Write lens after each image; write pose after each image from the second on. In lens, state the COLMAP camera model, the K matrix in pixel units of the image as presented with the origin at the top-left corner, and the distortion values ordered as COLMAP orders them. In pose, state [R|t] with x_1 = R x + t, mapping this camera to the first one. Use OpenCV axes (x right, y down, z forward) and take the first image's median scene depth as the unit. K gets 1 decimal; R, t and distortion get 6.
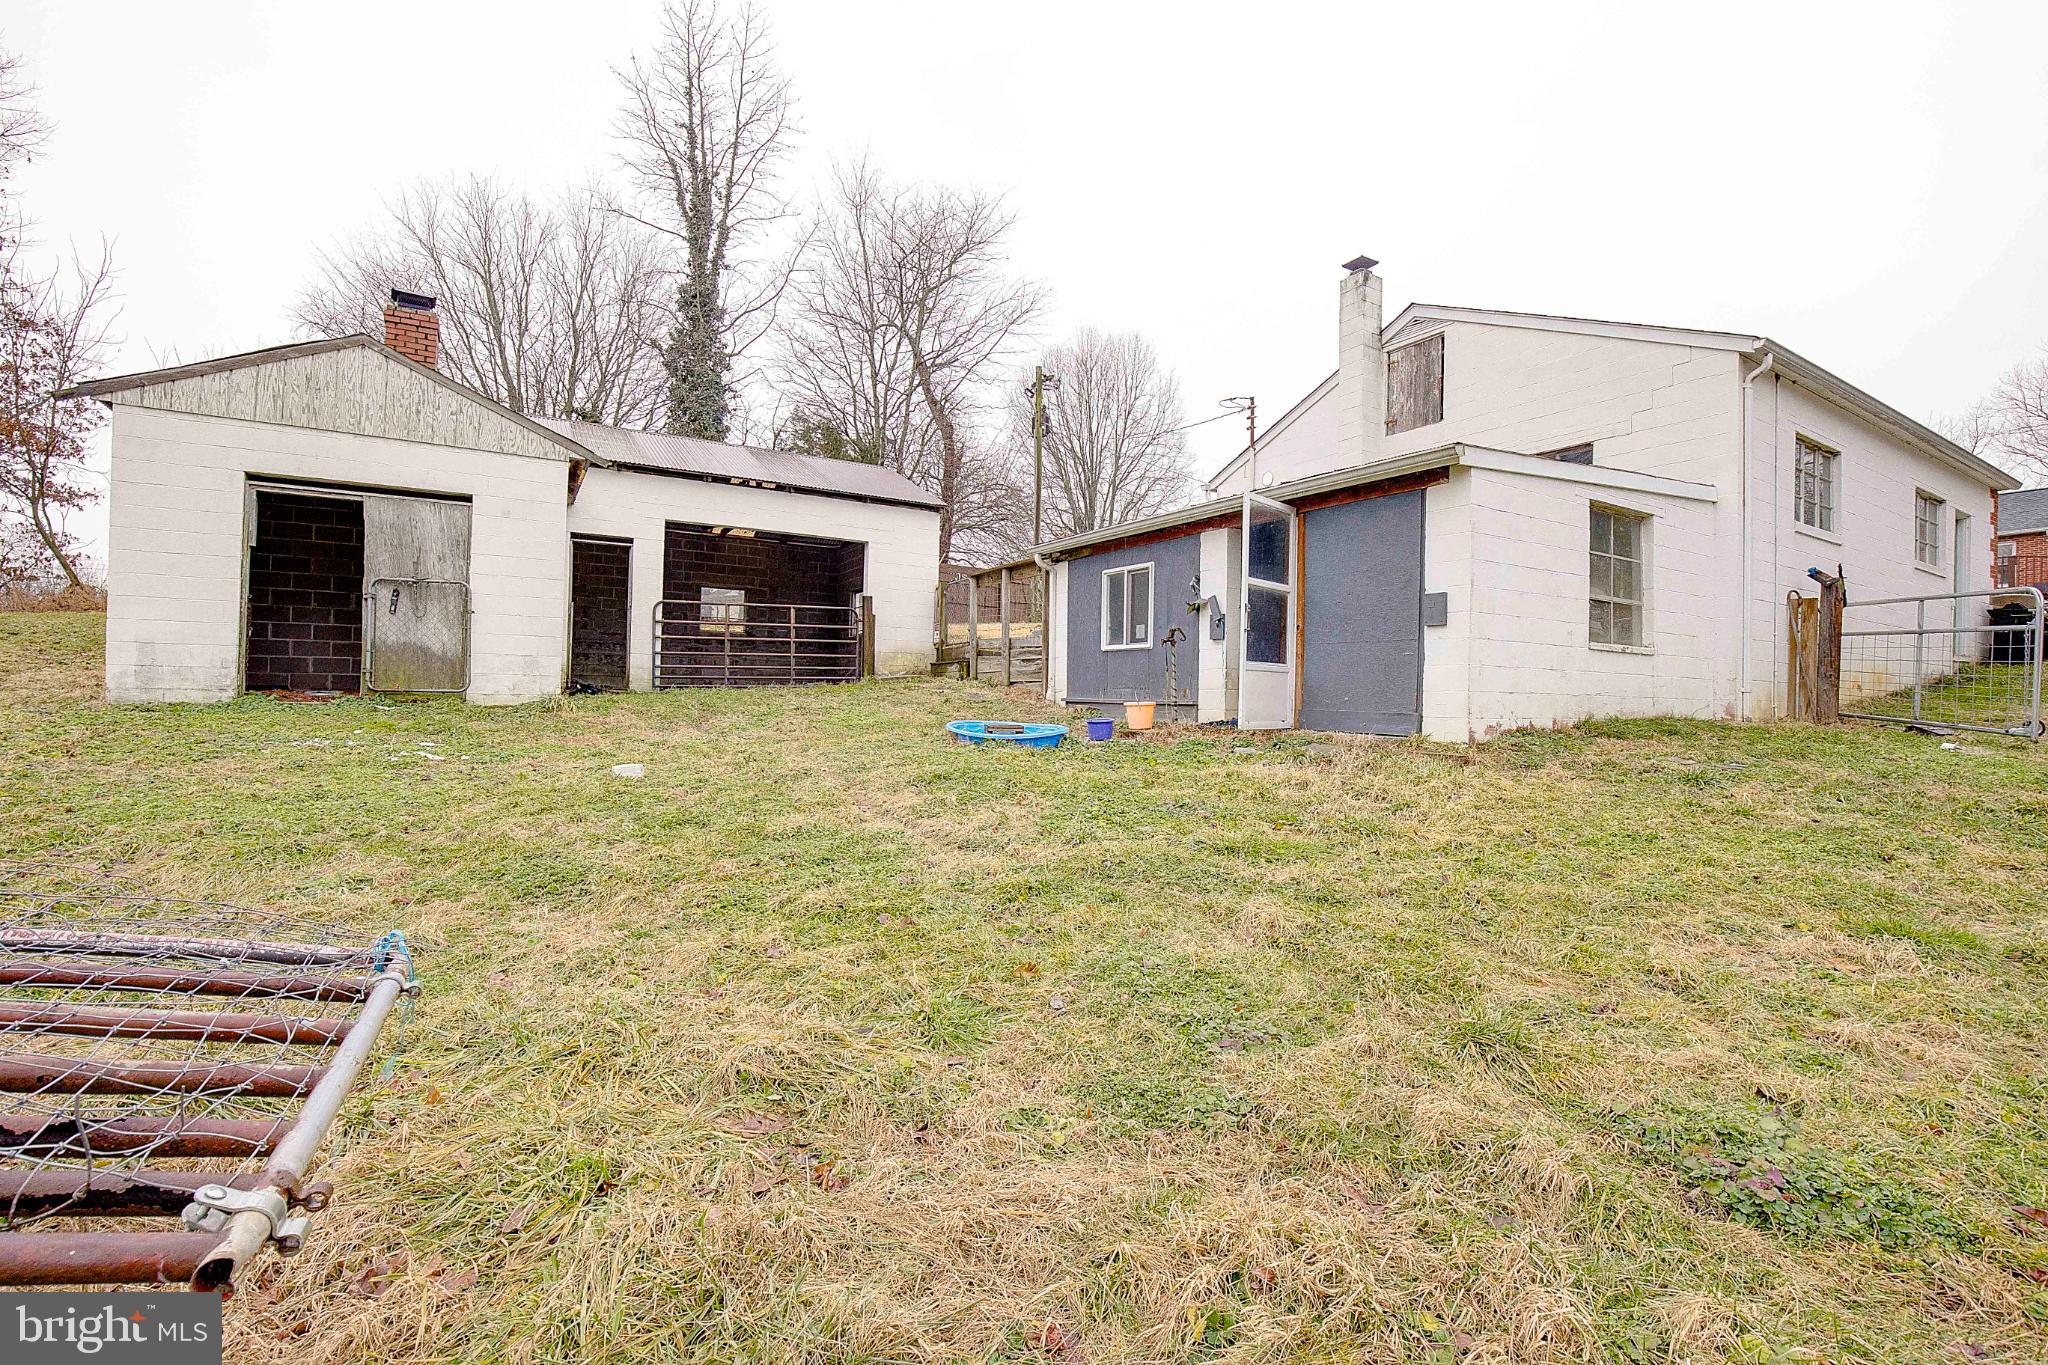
lens RADIAL K [[929.4, 0, 1039.1], [0, 929.4, 693.3], [0, 0, 1]] dist [-0.022769, -0.000163]
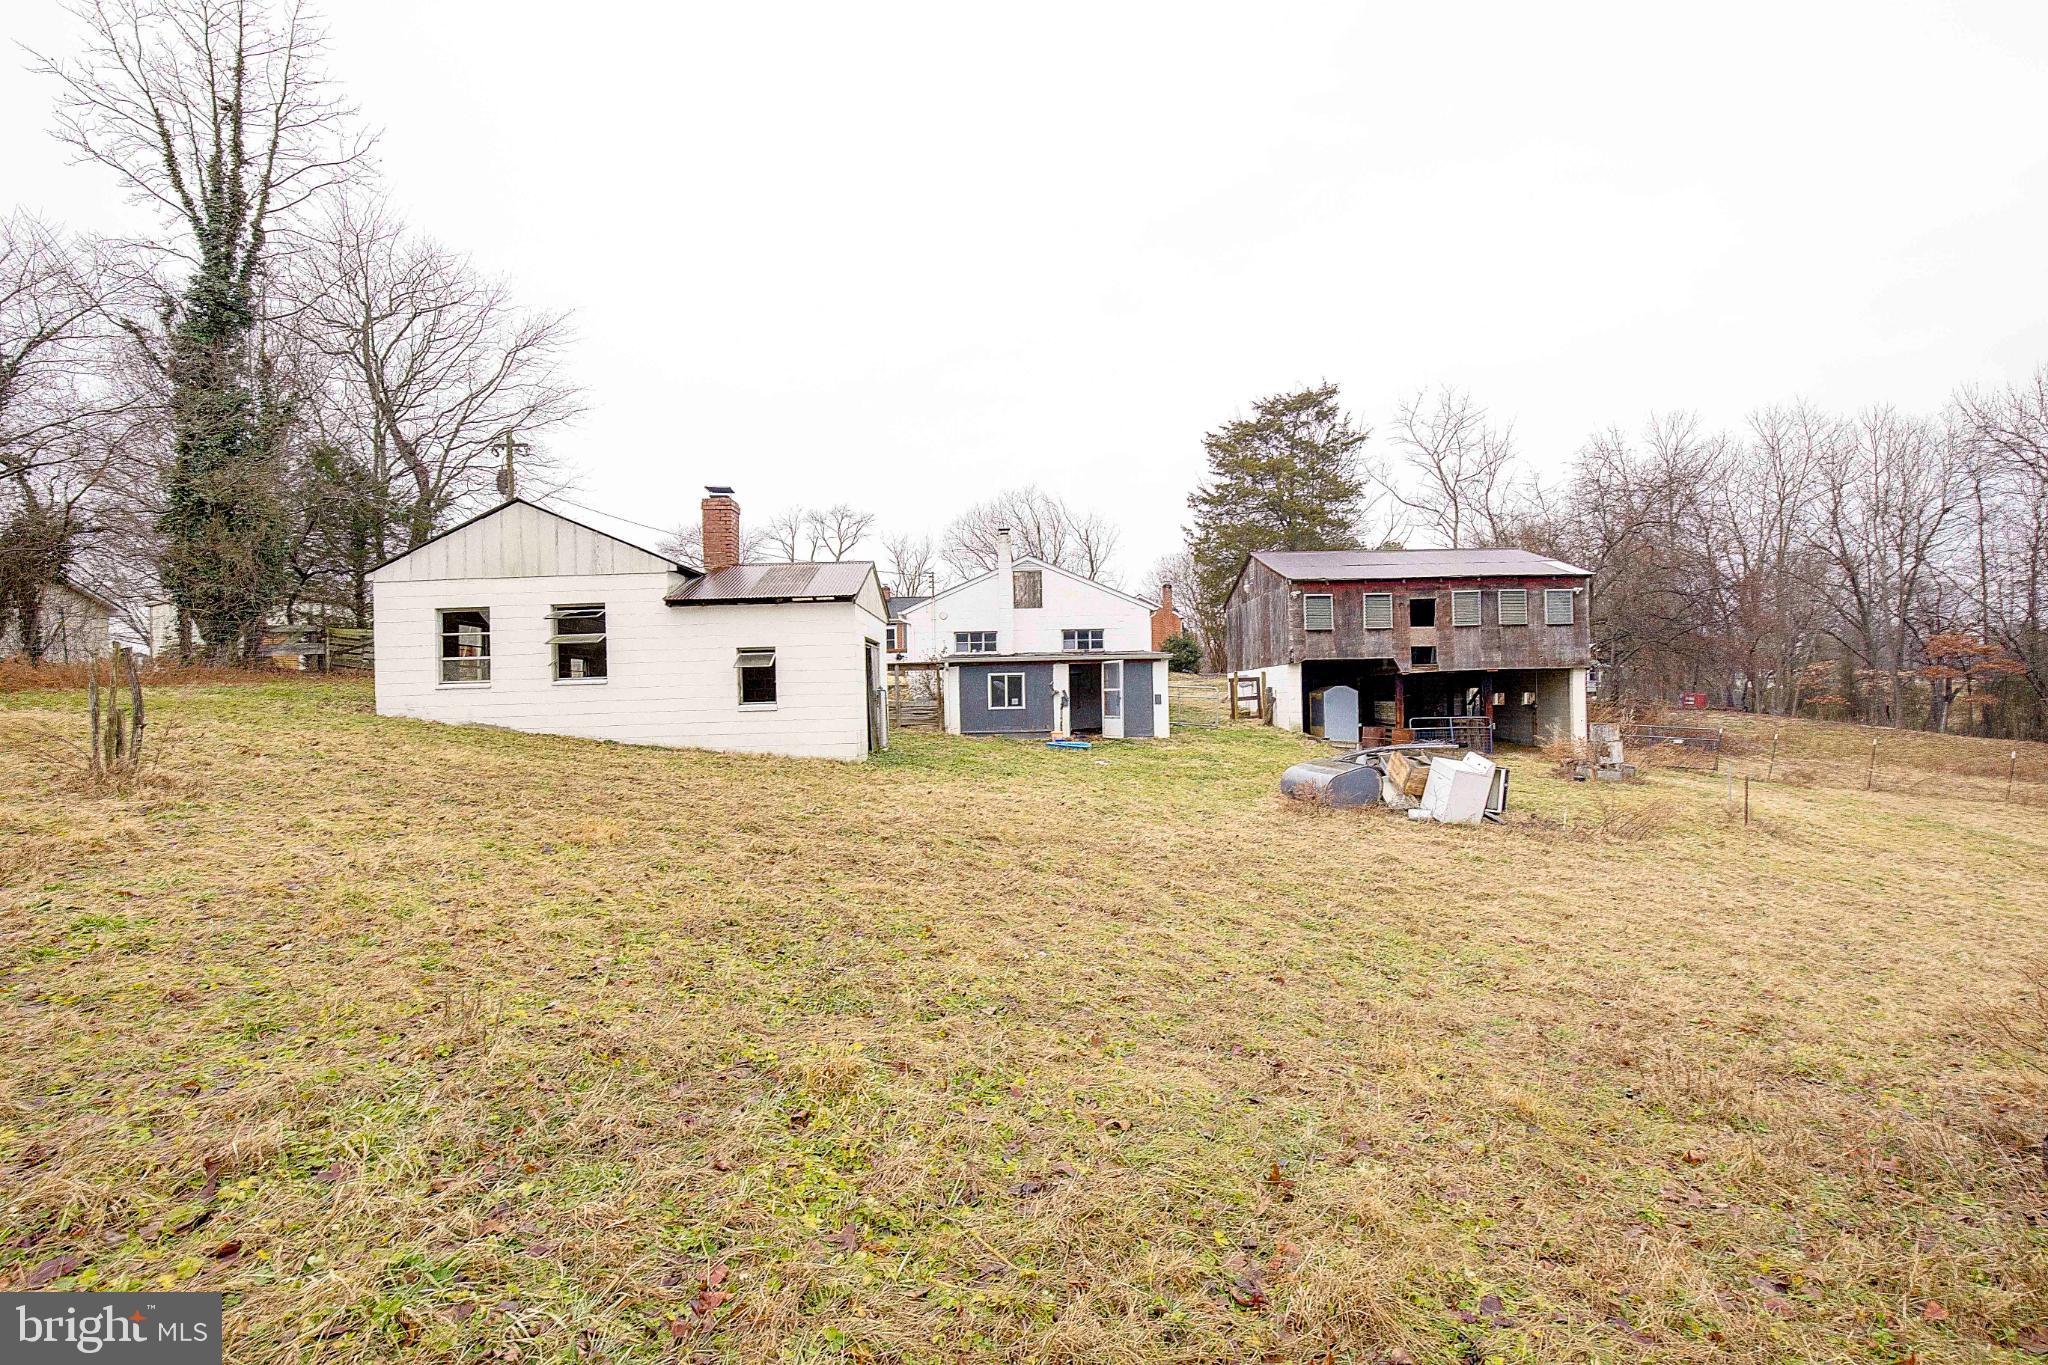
lens RADIAL K [[929.4, 0, 1027.6], [0, 929.4, 687.6], [0, 0, 1]] dist [-0.022769, -0.000163]
pose [[0.494718, -0.022834, 0.868753, -1.951717], [0.028491, 0.999544, 0.010047, -0.127389], [-0.868586, 0.019781, 0.495143, -0.195557]]
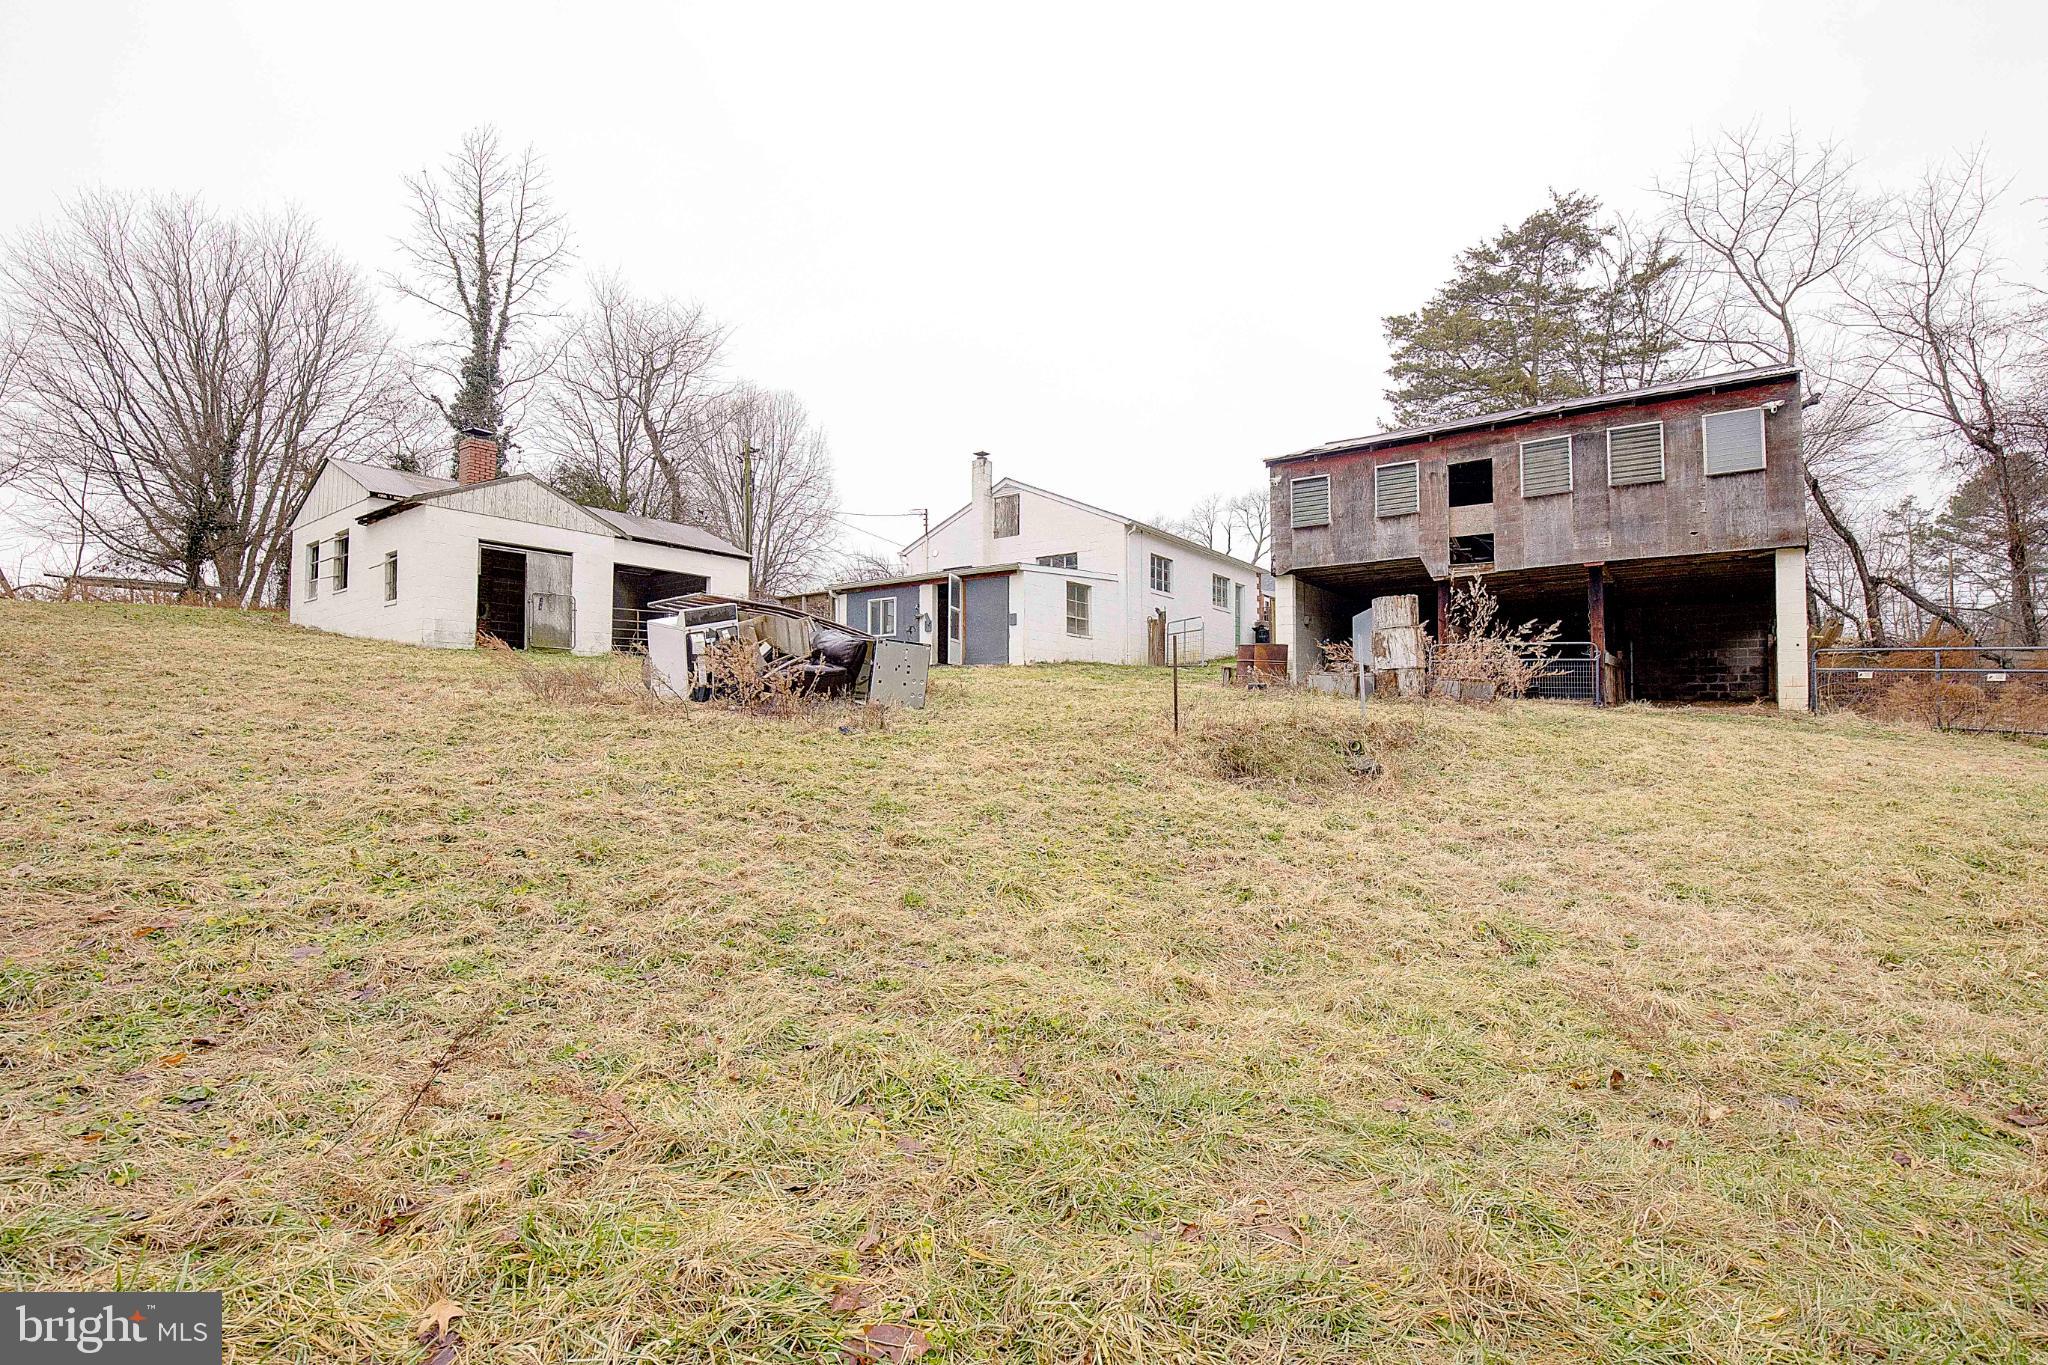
lens RADIAL K [[929.4, 0, 1040.9], [0, 929.4, 677.0], [0, 0, 1]] dist [-0.022769, -0.000163]
pose [[0.917125, 0.000697, 0.398598, -0.437964], [0.016229, 0.999104, -0.039088, 0.139942], [-0.398268, 0.042317, 0.916292, -1.143269]]
